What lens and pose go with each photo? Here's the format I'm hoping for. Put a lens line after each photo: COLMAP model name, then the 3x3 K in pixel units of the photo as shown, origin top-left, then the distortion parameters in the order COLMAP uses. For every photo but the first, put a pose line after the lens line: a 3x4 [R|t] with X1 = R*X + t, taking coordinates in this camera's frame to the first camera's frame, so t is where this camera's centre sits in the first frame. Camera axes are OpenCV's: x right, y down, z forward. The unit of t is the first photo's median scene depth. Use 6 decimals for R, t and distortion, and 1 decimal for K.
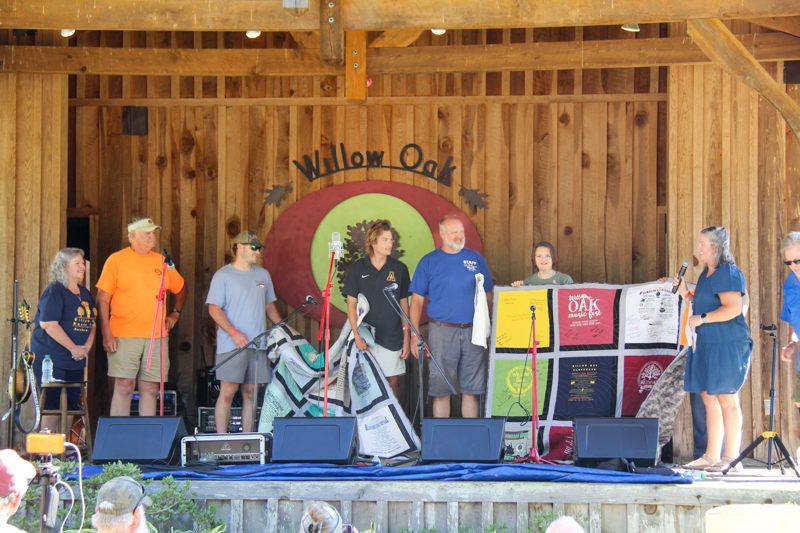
lens RADIAL K [[1518.8, 0, 367.7], [0, 1518.8, 262.4], [0, 0, 1]] dist [0.248182, 1.601359]
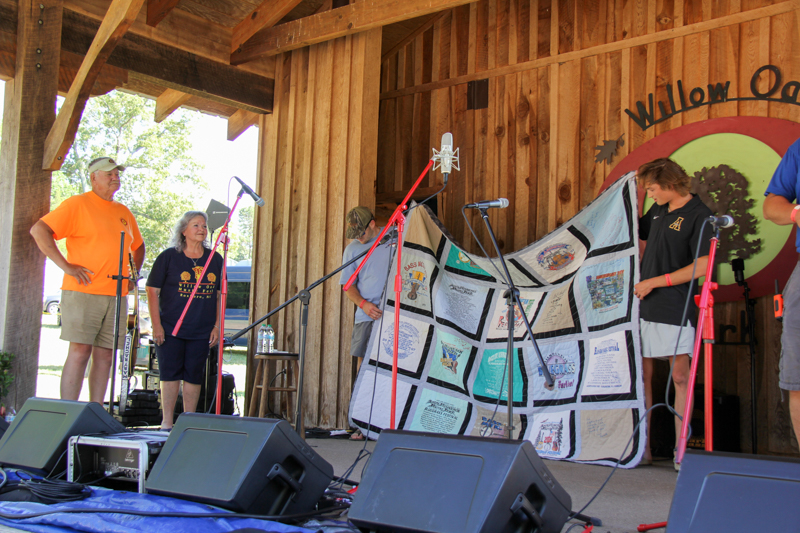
lens RADIAL K [[944.7, 0, 386.2], [0, 944.7, 271.1], [0, 0, 1]] dist [-0.016978, 0.426735]
pose [[0.833907, -0.036098, -0.550723, 0.133224], [0.025155, 0.999308, -0.027410, 0.037498], [0.551331, 0.009004, 0.834238, 0.467993]]
